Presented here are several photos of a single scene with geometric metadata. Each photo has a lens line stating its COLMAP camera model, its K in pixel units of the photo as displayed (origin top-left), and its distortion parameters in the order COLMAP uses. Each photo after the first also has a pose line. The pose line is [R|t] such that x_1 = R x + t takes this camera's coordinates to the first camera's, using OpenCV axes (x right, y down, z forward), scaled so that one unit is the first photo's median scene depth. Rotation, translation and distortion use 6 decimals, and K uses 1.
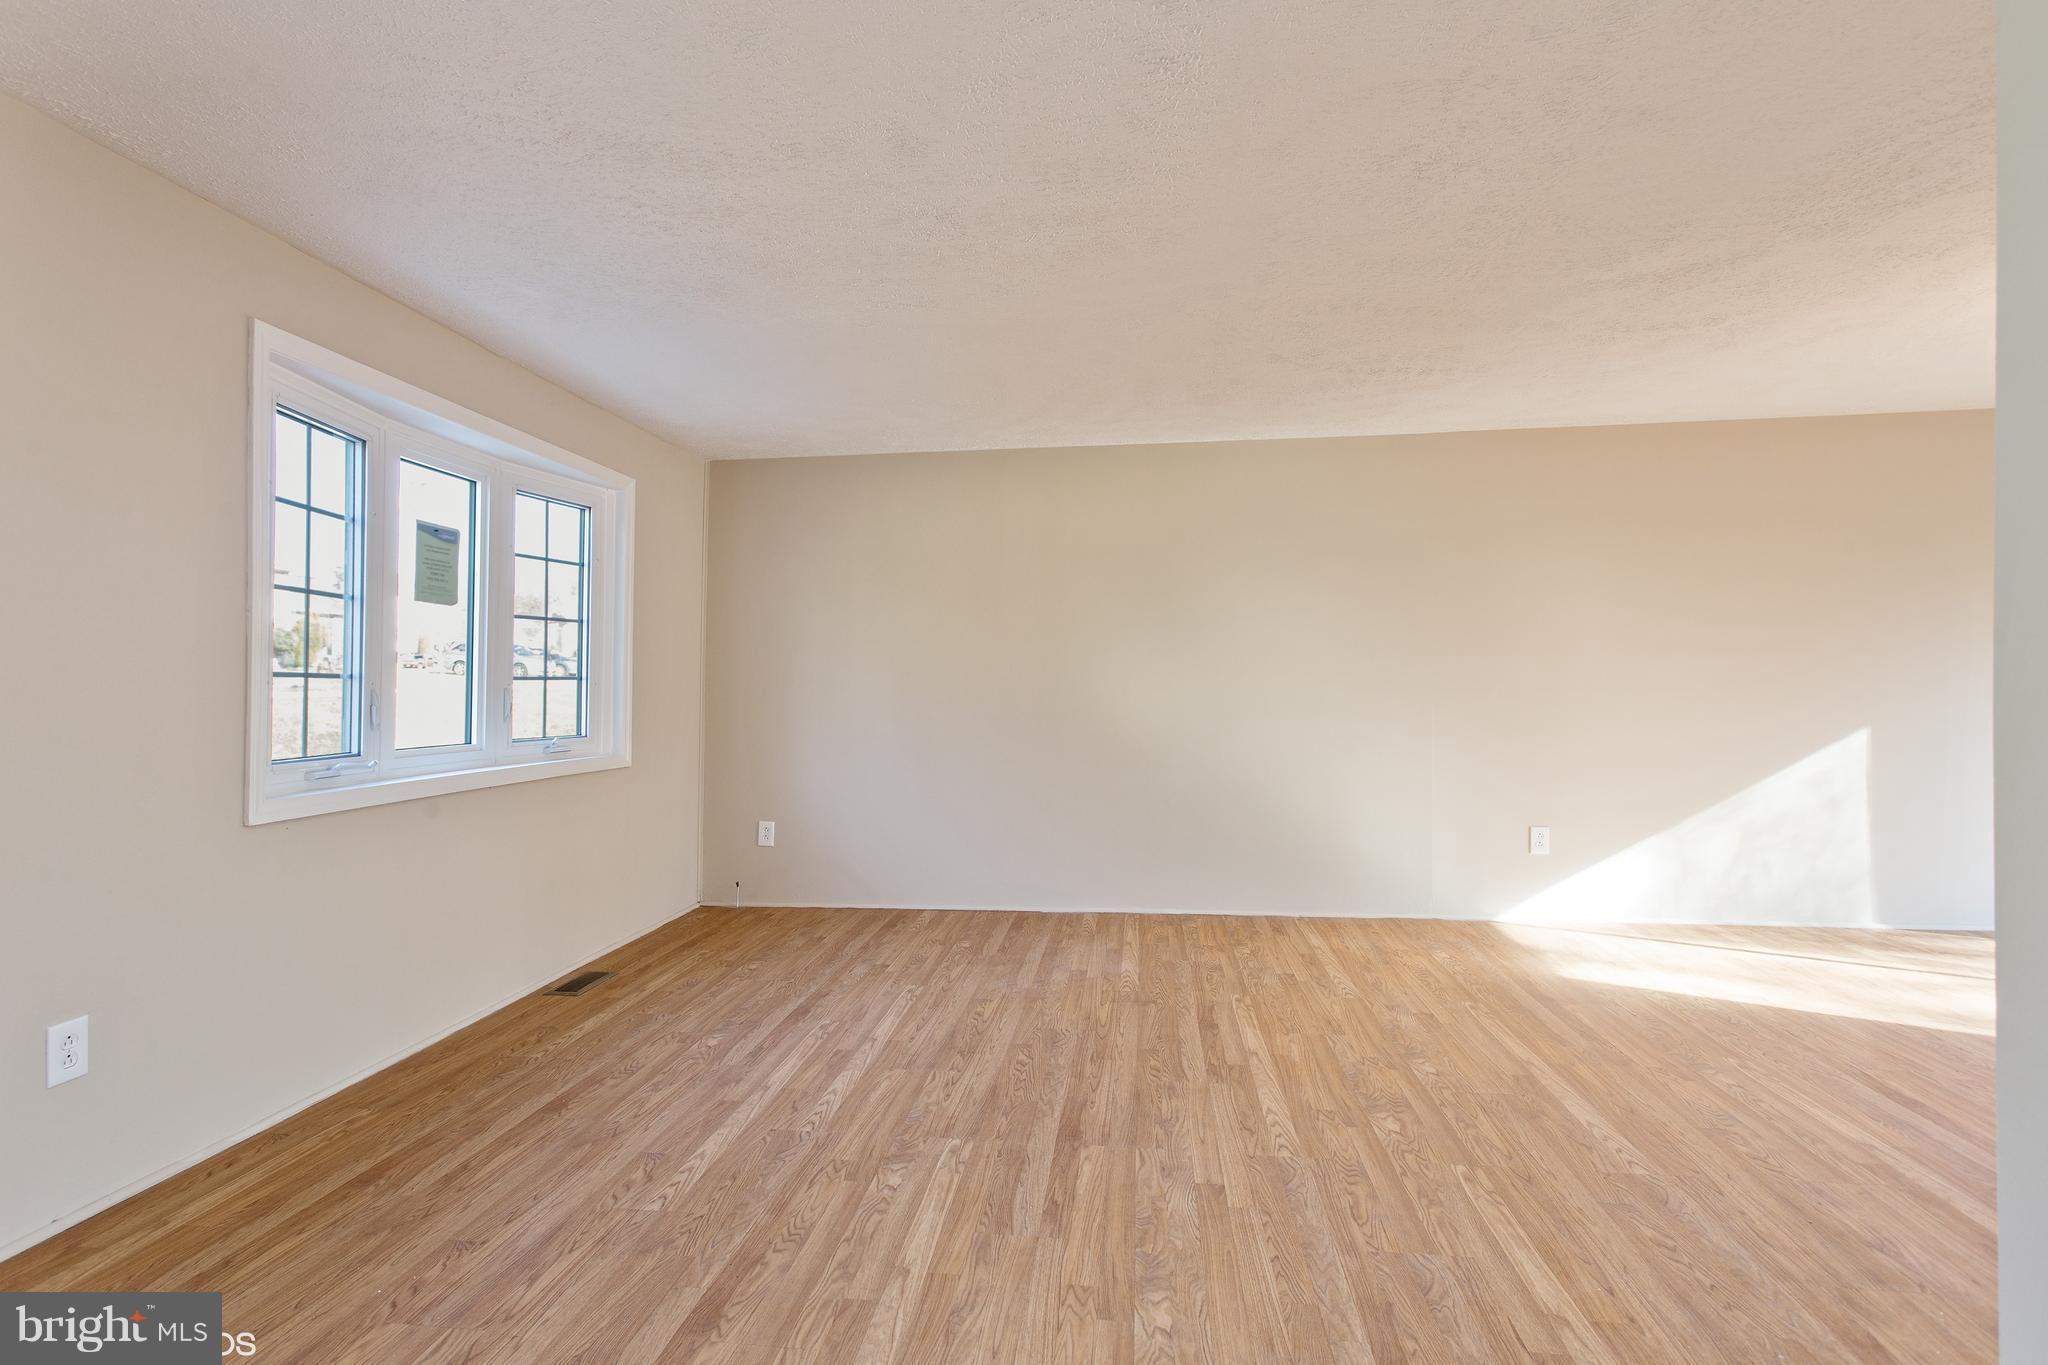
lens RADIAL K [[997.5, 0, 1025.3], [0, 997.5, 661.8], [0, 0, 1]] dist [-0.001409, 0.002888]
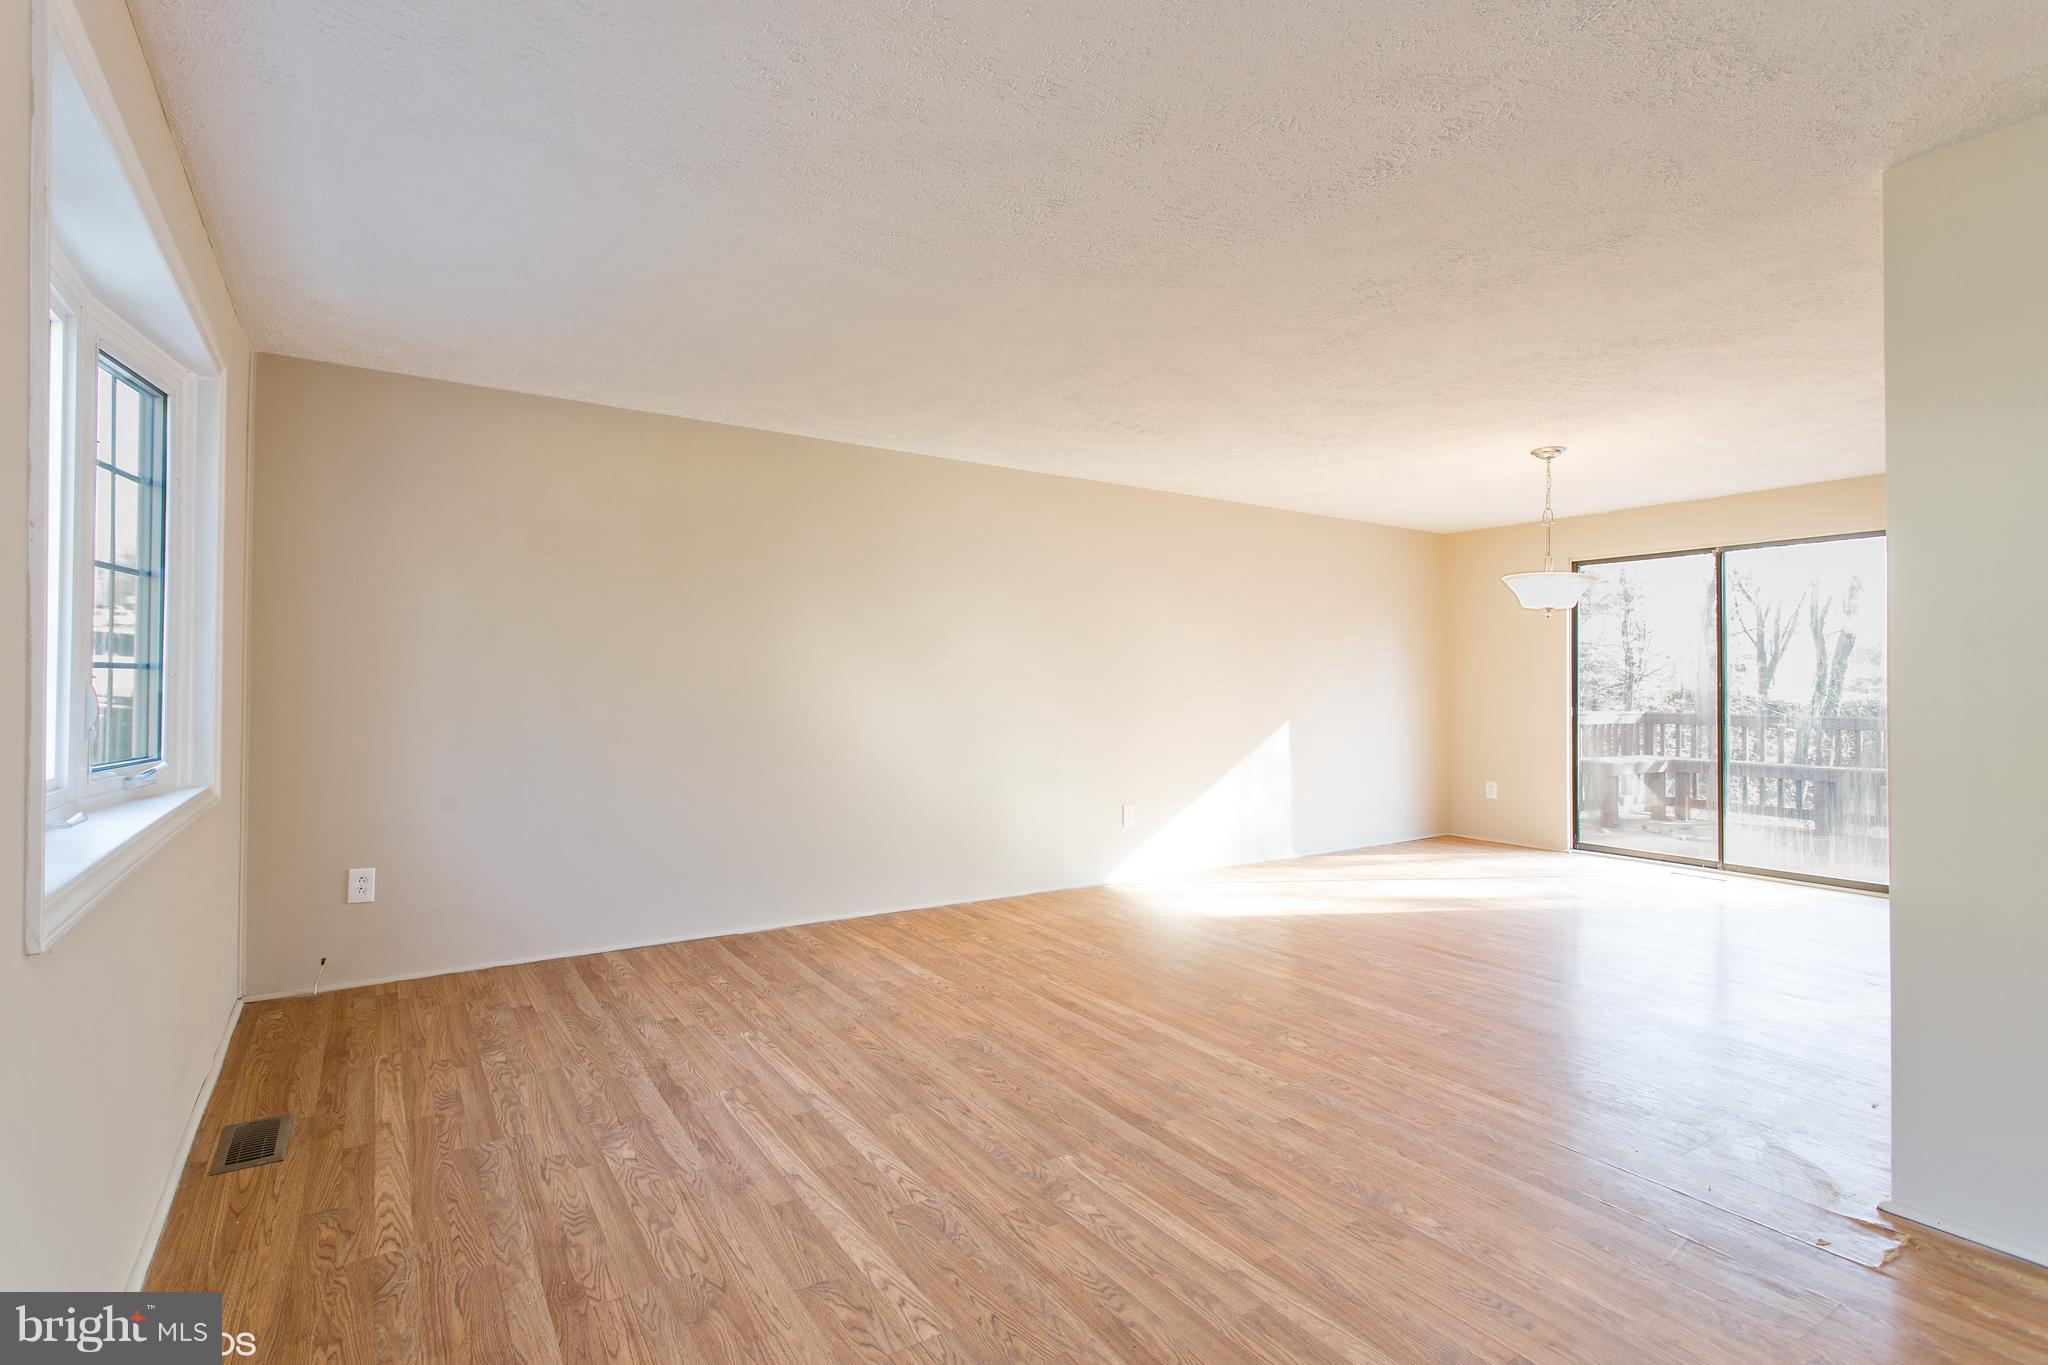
lens RADIAL K [[997.5, 0, 1026.0], [0, 997.5, 669.3], [0, 0, 1]] dist [-0.001409, 0.002888]
pose [[0.763939, 0.017123, 0.645061, -0.627121], [-0.026235, 0.999646, 0.004535, 0.002215], [-0.644755, -0.020388, 0.764118, 0.252046]]
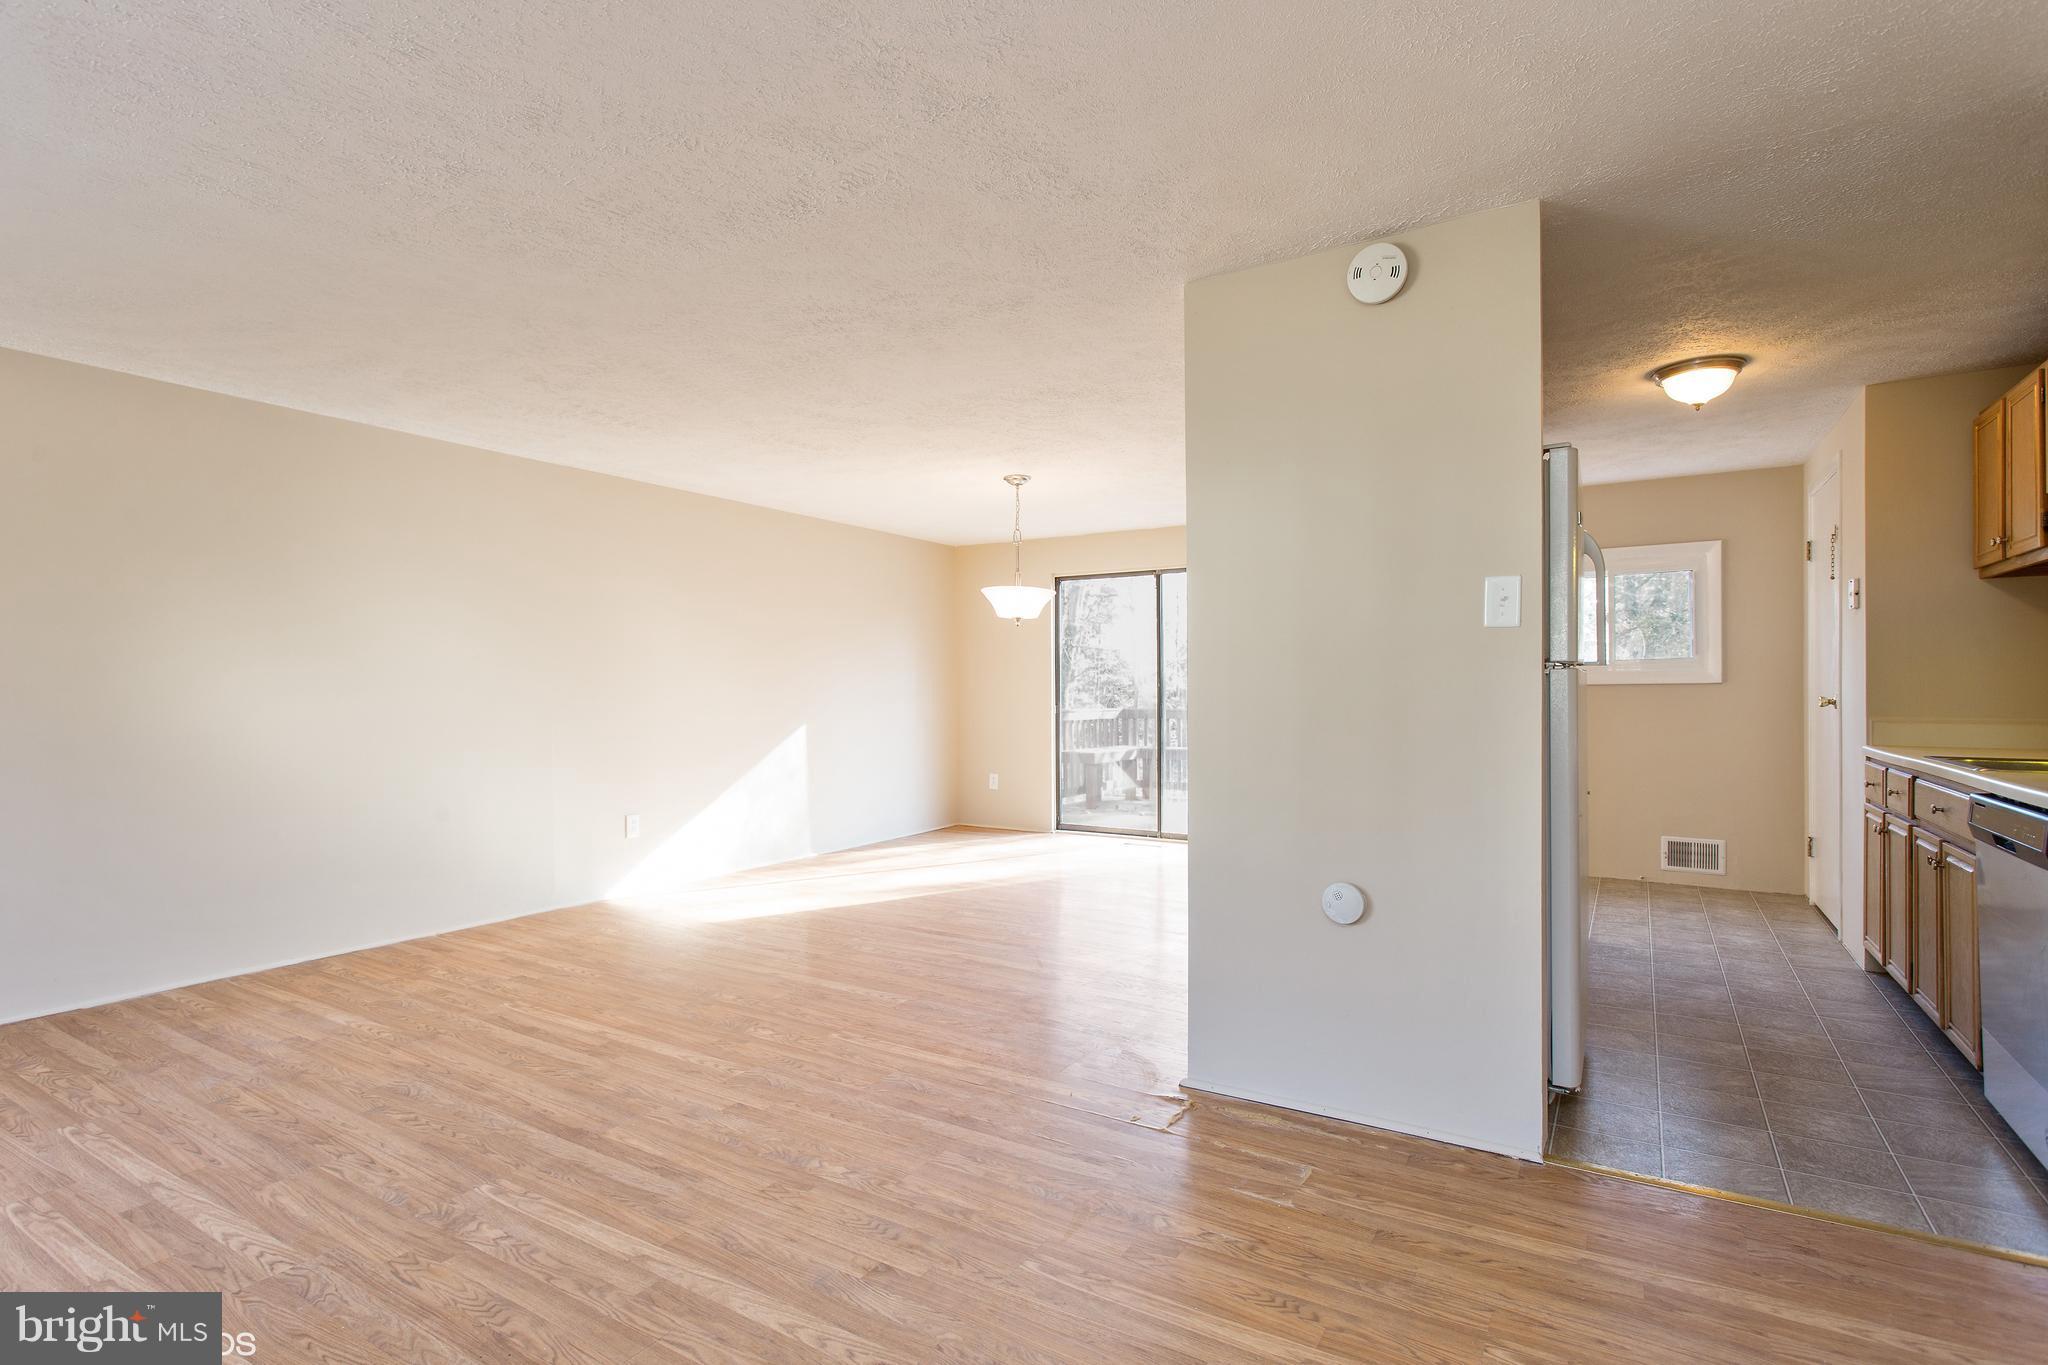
lens RADIAL K [[997.5, 0, 1043.3], [0, 997.5, 702.6], [0, 0, 1]] dist [-0.001409, 0.002888]
pose [[0.414713, -0.012088, 0.909872, -0.591843], [-0.021724, 0.999495, 0.023180, -0.002539], [-0.909693, -0.029379, 0.414241, 0.132774]]
